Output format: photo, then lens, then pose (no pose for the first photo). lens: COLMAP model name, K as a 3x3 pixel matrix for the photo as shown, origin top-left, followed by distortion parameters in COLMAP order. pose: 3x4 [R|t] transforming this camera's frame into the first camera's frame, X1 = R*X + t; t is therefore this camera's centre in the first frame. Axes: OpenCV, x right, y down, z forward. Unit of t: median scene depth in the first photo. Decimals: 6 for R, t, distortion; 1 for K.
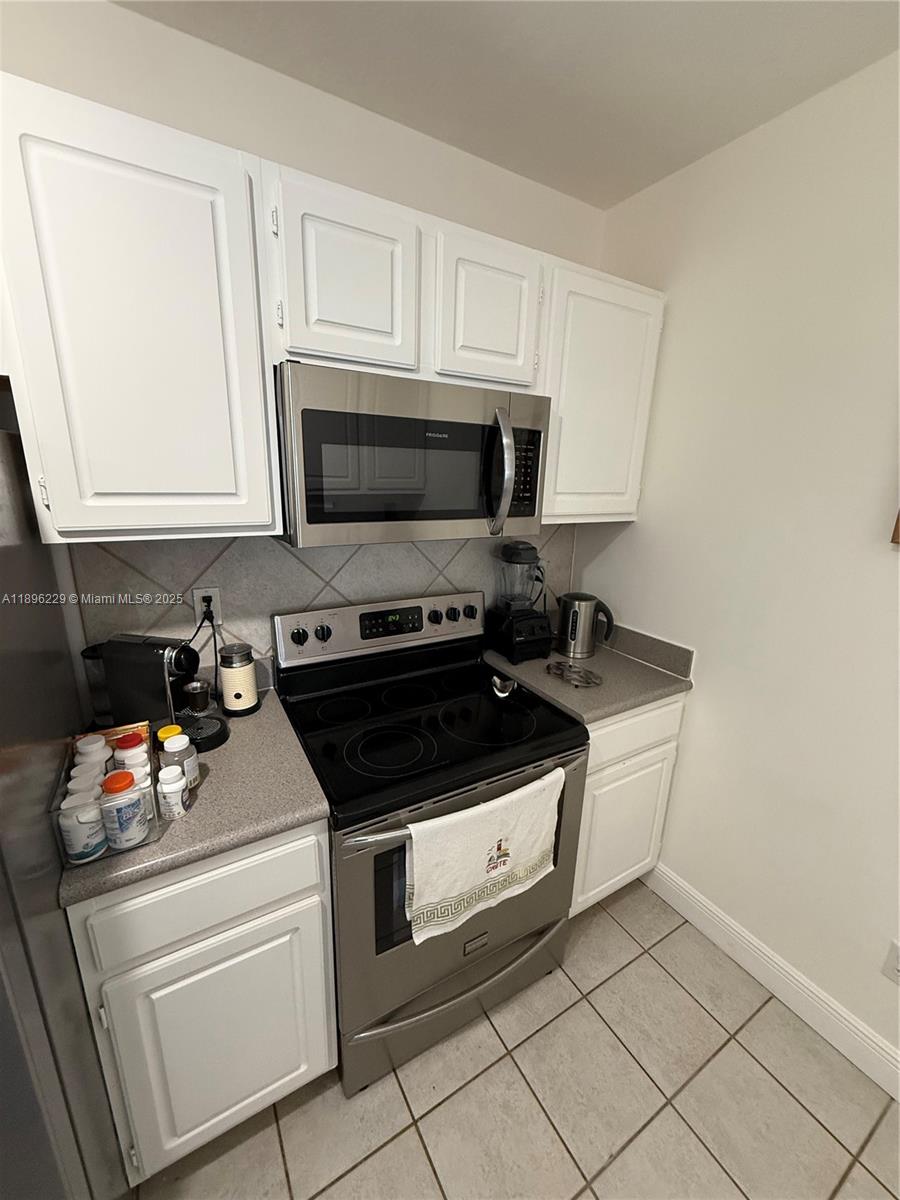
lens RADIAL K [[476.9, 0, 448.4], [0, 476.9, 601.9], [0, 0, 1]] dist [-0.000471, -0.000176]
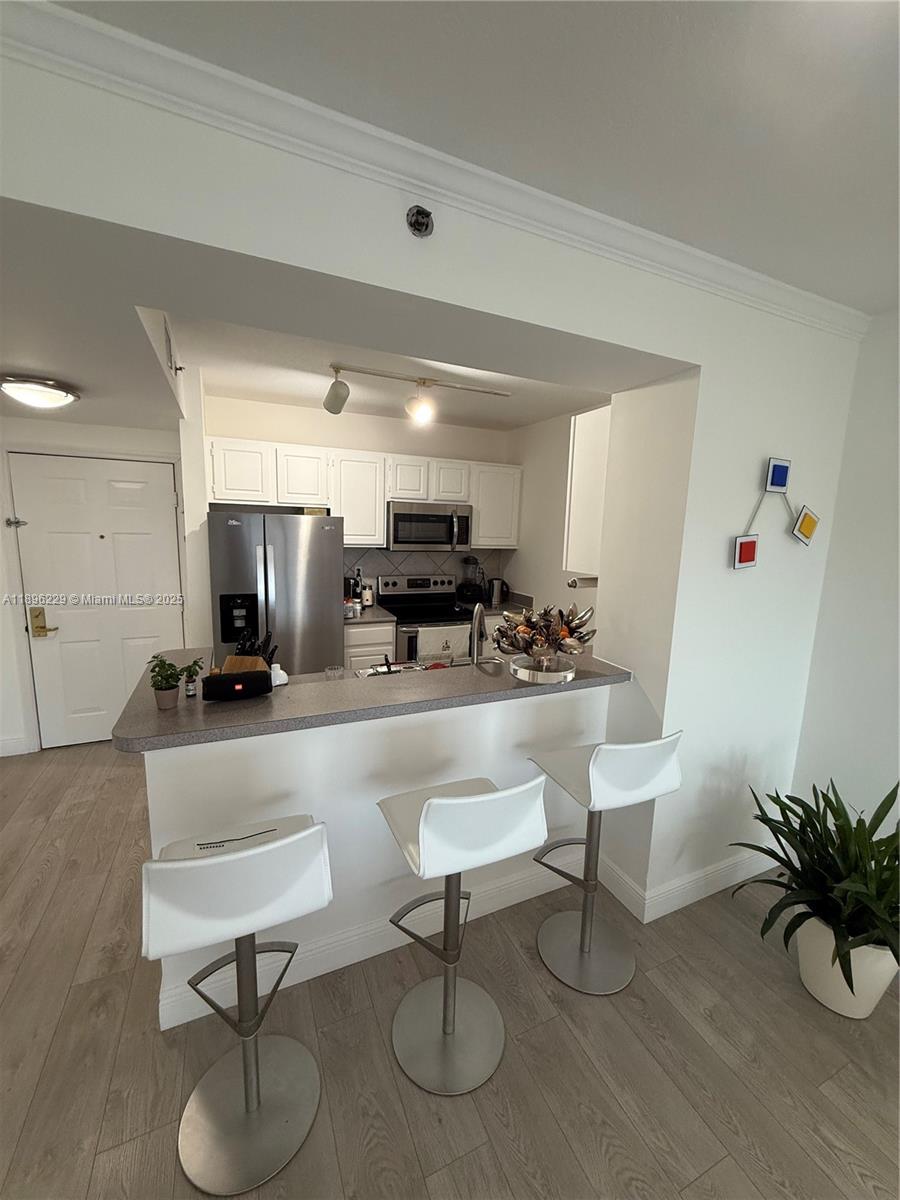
lens RADIAL K [[476.9, 0, 450.5], [0, 476.9, 601.3], [0, 0, 1]] dist [-0.000471, -0.000176]
pose [[0.994353, 0.021716, -0.103876, 0.391845], [-0.032628, 0.993986, -0.104533, 0.480398], [0.100981, 0.107332, 0.989082, -1.883317]]
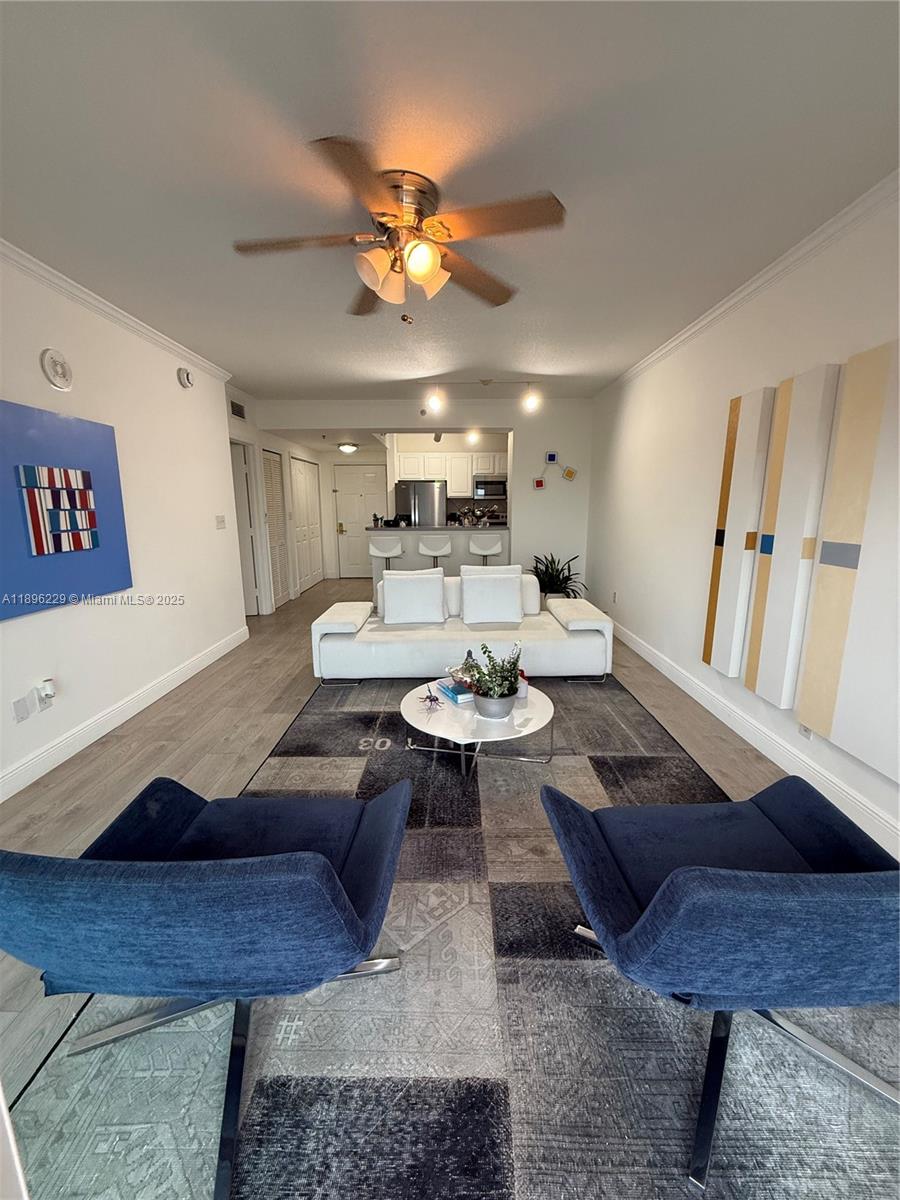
lens RADIAL K [[476.9, 0, 449.1], [0, 476.9, 598.3], [0, 0, 1]] dist [-0.000471, -0.000176]
pose [[0.859988, 0.070567, -0.505412, 2.524972], [-0.107454, 0.993229, -0.044162, 1.406026], [0.498874, 0.092288, 0.861747, -4.286411]]
